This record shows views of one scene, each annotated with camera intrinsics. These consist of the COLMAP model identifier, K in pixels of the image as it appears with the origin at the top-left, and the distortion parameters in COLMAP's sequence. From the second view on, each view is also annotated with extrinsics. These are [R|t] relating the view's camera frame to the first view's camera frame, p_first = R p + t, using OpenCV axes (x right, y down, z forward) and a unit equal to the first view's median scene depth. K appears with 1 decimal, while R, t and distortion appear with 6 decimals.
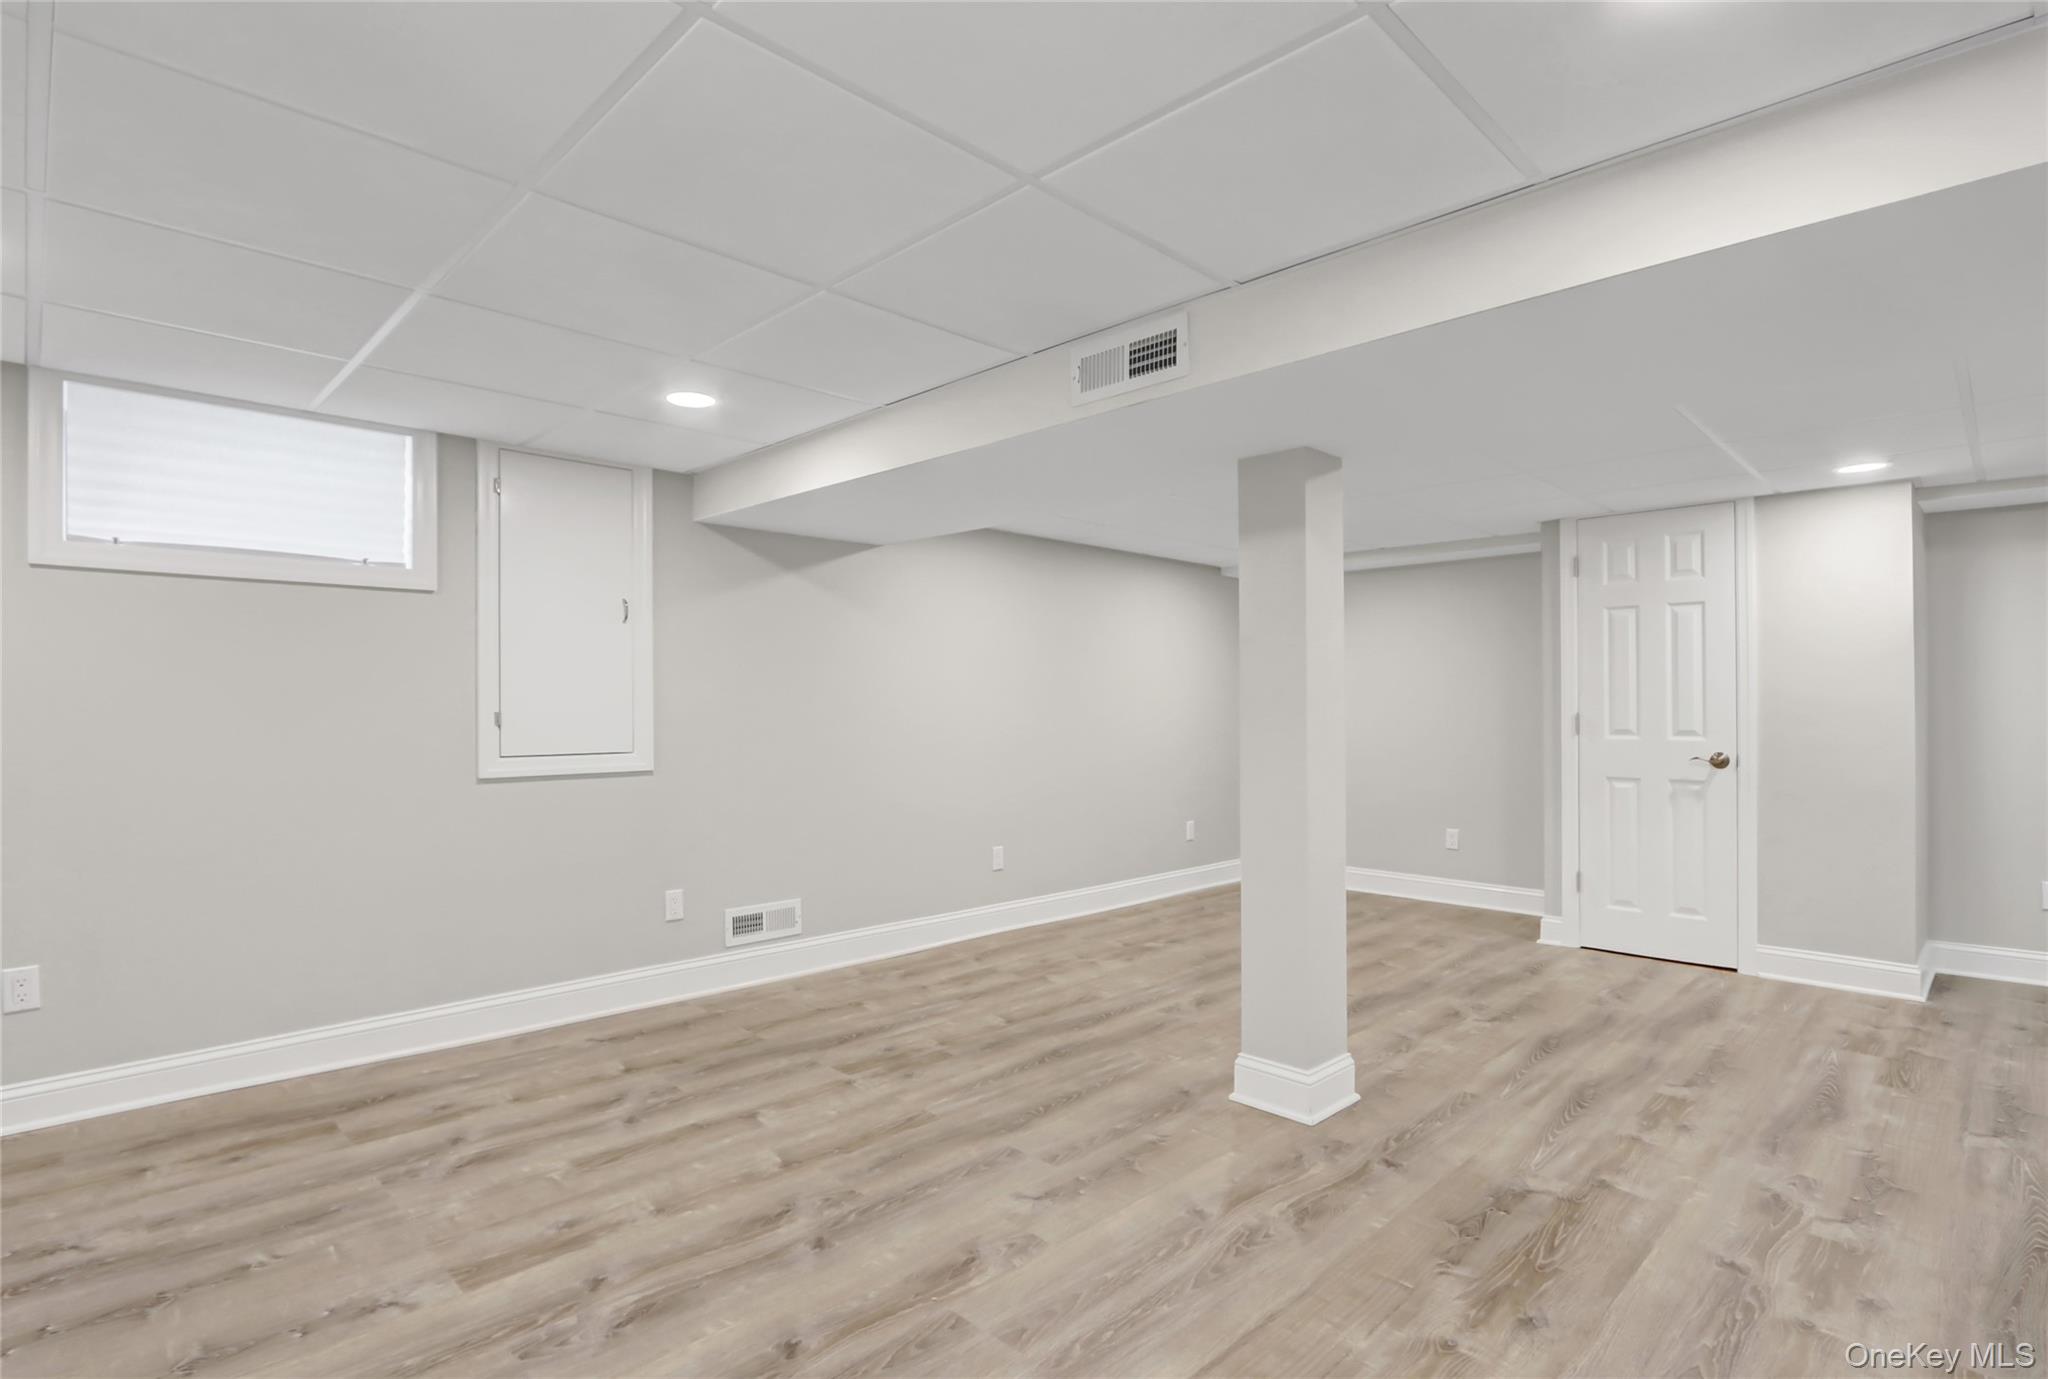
lens RADIAL K [[970.4, 0, 1018.9], [0, 970.4, 692.6], [0, 0, 1]] dist [-0.015163, -0.000264]
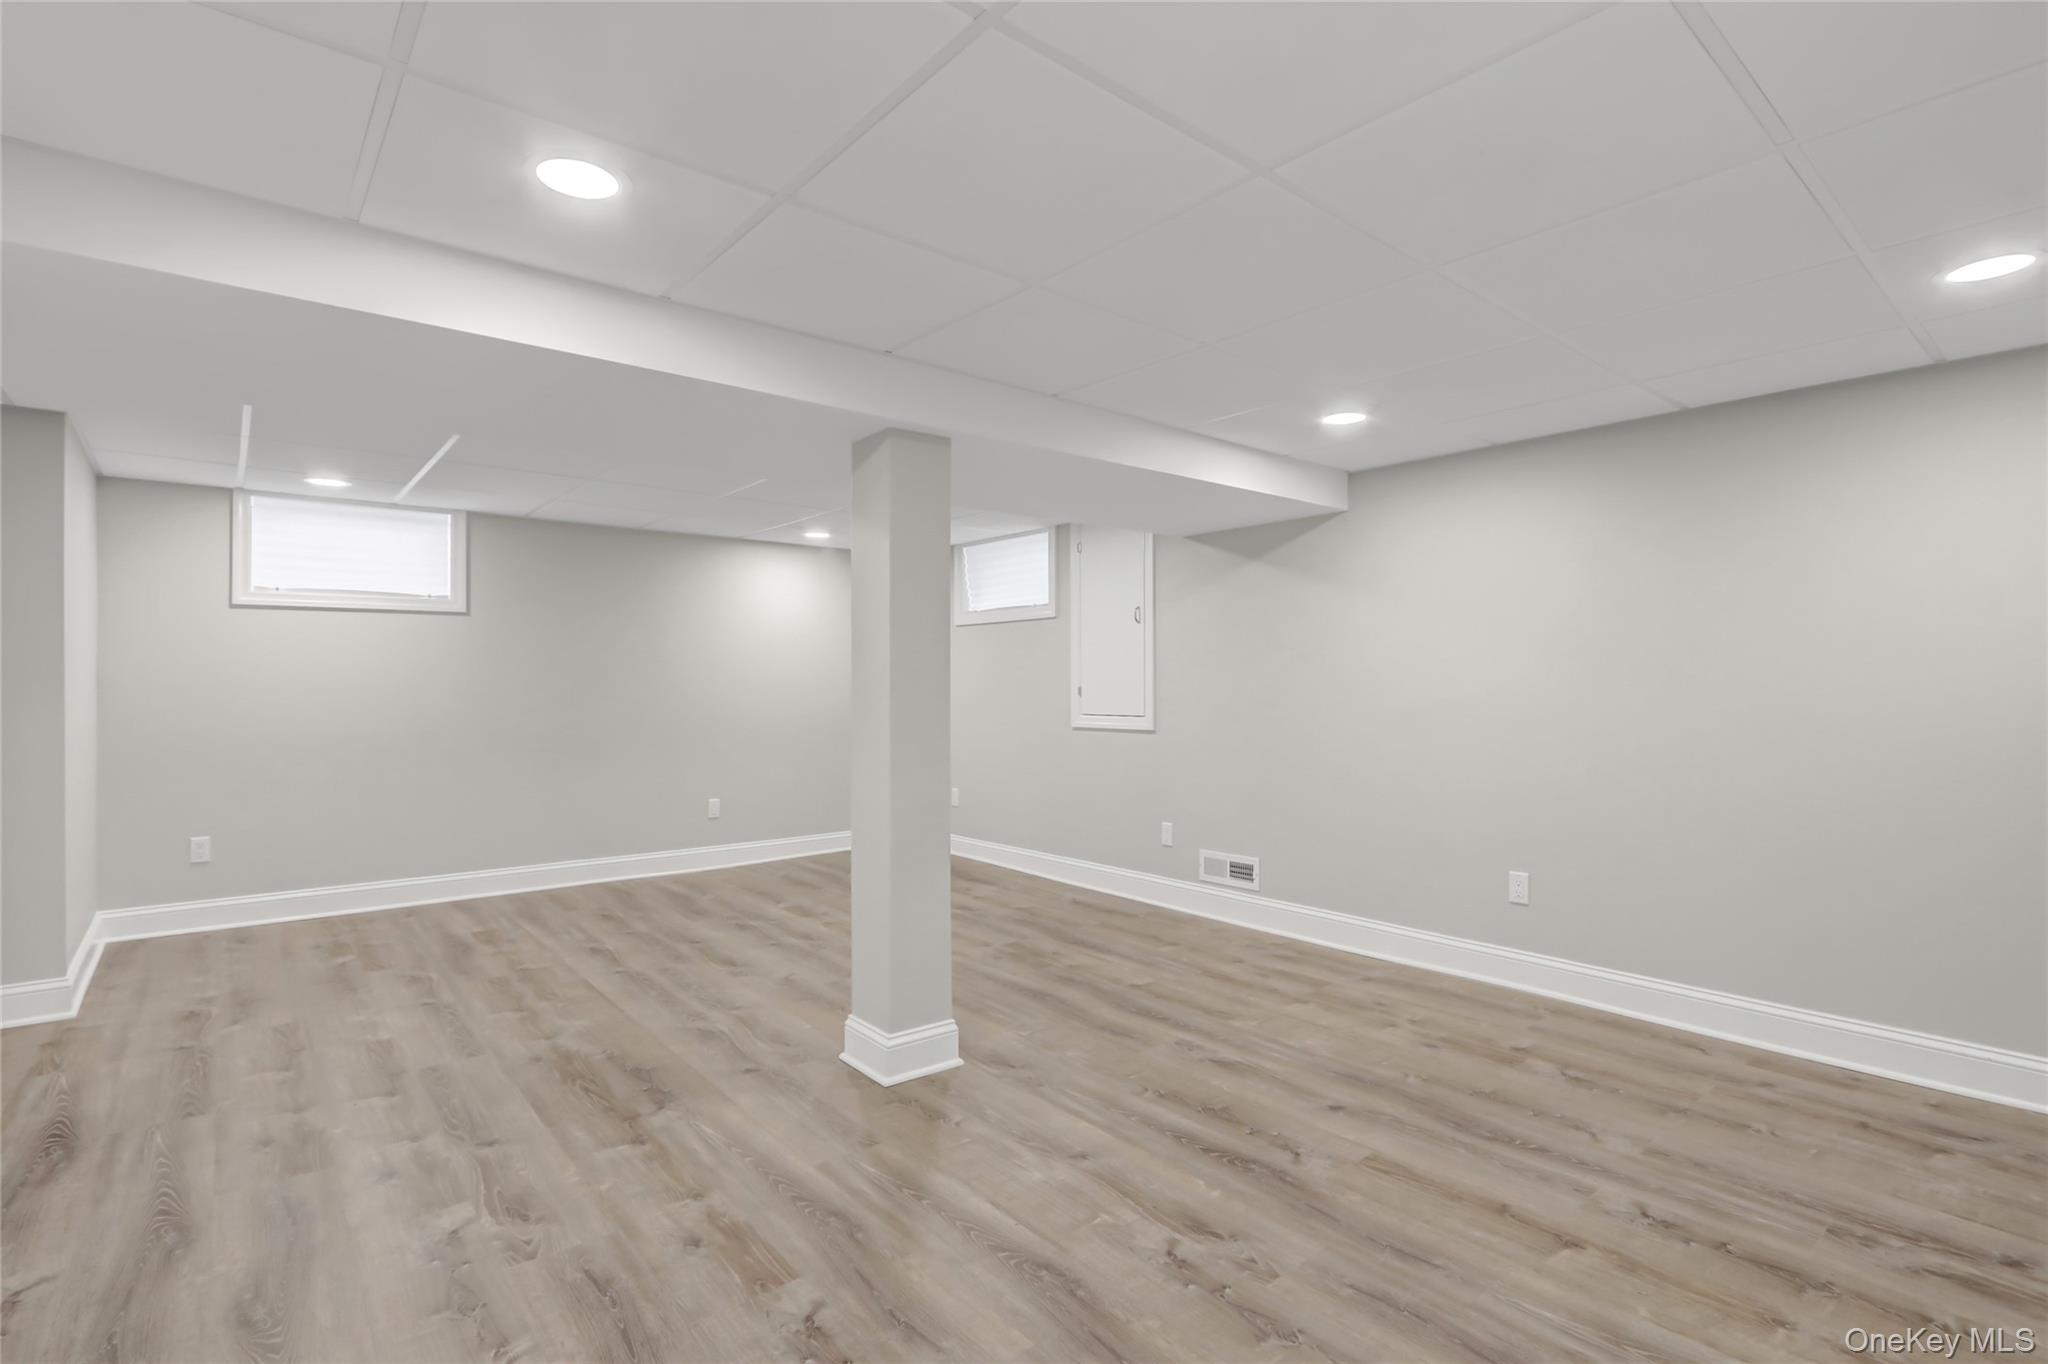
lens RADIAL K [[970.4, 0, 1019.5], [0, 970.4, 685.6], [0, 0, 1]] dist [-0.015163, -0.000264]
pose [[-0.071071, -0.000903, -0.997471, 1.160171], [0.015688, 0.999875, -0.002023, 0.020308], [0.997348, -0.015792, -0.071048, 1.070250]]
